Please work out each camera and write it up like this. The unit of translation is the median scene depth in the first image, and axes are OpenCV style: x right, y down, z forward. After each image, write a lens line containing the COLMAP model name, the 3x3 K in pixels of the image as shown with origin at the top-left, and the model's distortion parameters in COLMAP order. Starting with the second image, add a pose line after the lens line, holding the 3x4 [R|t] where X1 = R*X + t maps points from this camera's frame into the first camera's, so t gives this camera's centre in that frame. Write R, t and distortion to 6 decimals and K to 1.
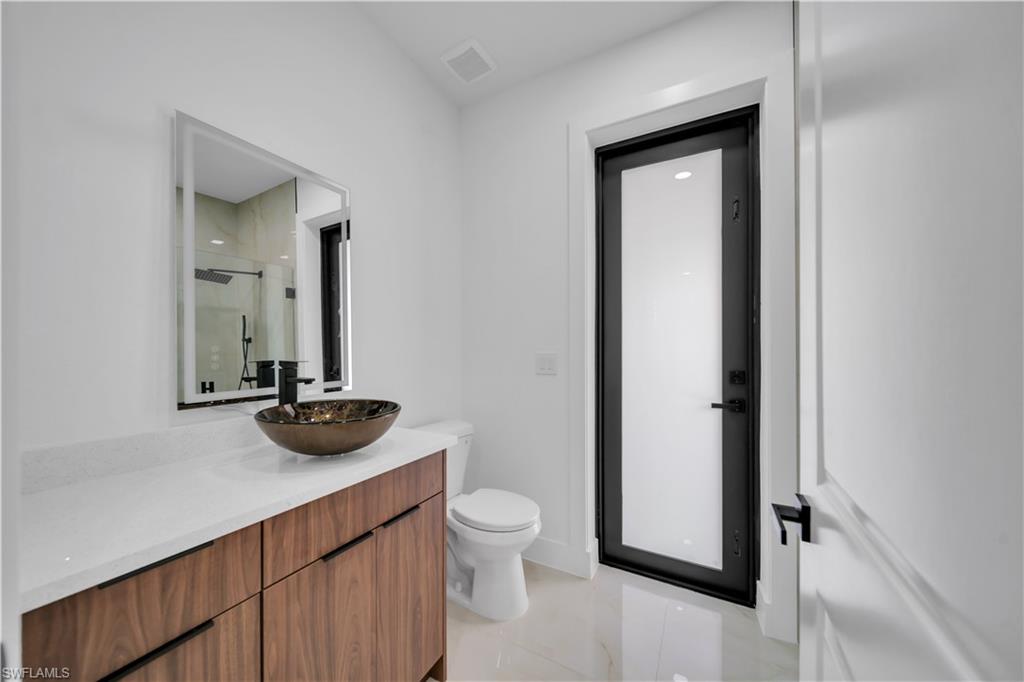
lens RADIAL K [[355.3, 0, 509.0], [0, 355.3, 343.5], [0, 0, 1]] dist [0.000271, -0.000395]
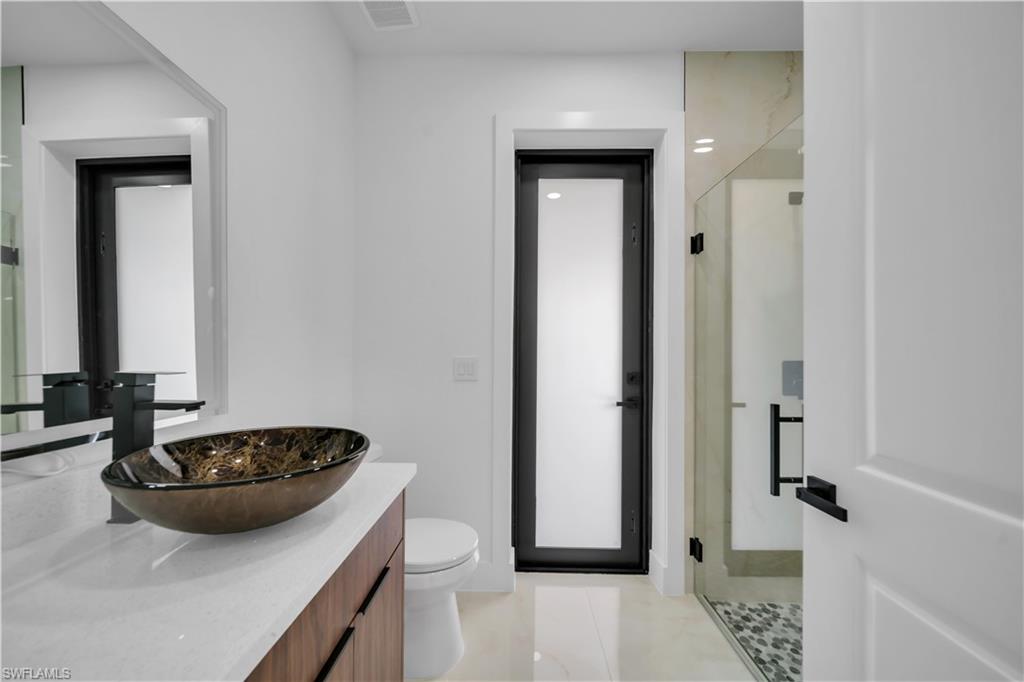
lens RADIAL K [[355.3, 0, 513.3], [0, 355.3, 344.6], [0, 0, 1]] dist [0.000271, -0.000395]
pose [[0.885027, 0.016455, 0.465249, -0.244777], [-0.013462, 0.999862, -0.009755, 0.001538], [-0.465345, 0.002370, 0.885126, 0.151718]]
